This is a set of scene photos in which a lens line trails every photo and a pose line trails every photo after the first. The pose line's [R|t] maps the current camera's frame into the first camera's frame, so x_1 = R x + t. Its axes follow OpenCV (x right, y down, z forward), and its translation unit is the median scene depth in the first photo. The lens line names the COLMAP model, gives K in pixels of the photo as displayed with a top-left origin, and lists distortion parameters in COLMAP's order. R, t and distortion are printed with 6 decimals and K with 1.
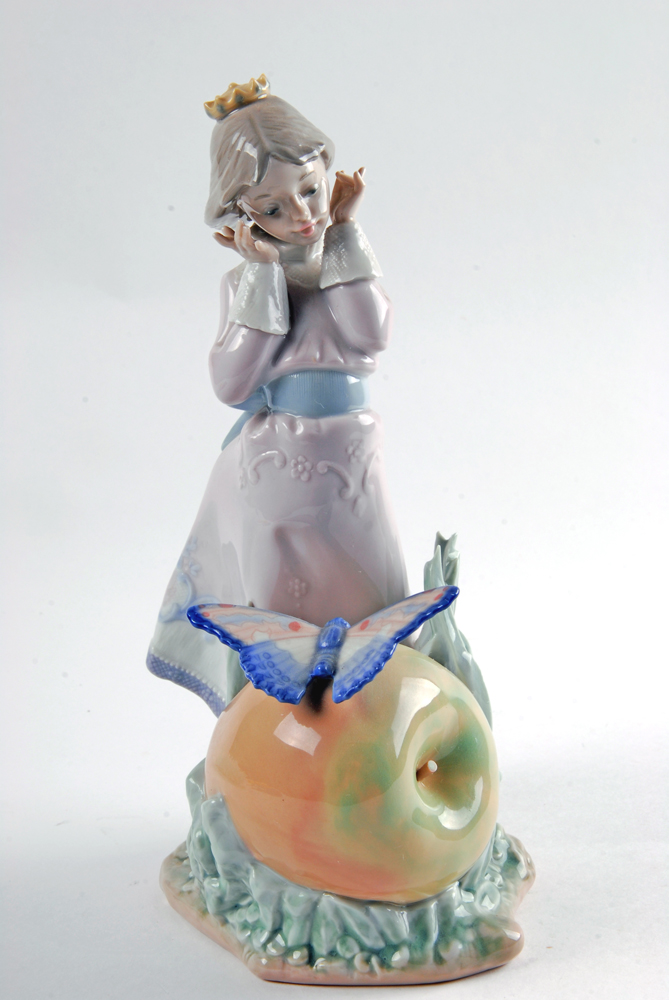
lens RADIAL K [[1847.5, 0, 334.5], [0, 1847.5, 500.0], [0, 0, 1]] dist [-0.115719, -0.037225]
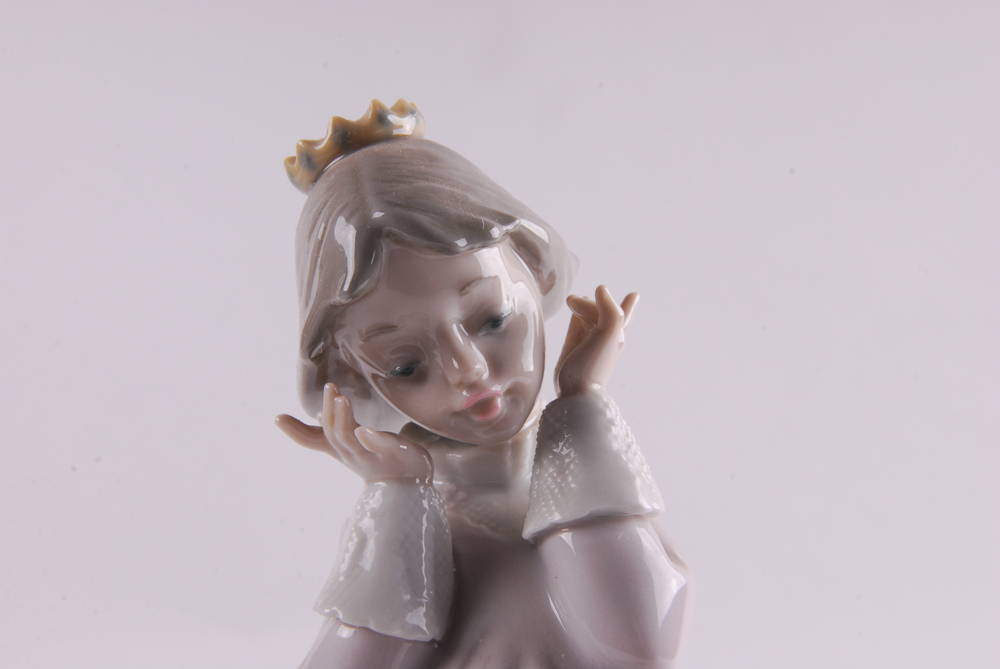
lens RADIAL K [[1847.5, 0, 500.0], [0, 1847.5, 334.5], [0, 0, 1]] dist [-0.115719, -0.037225]
pose [[0.980938, -0.042071, -0.189711, 0.074947], [-0.013452, 0.959237, -0.282281, -0.036268], [0.193854, 0.279452, 0.940387, 0.571638]]
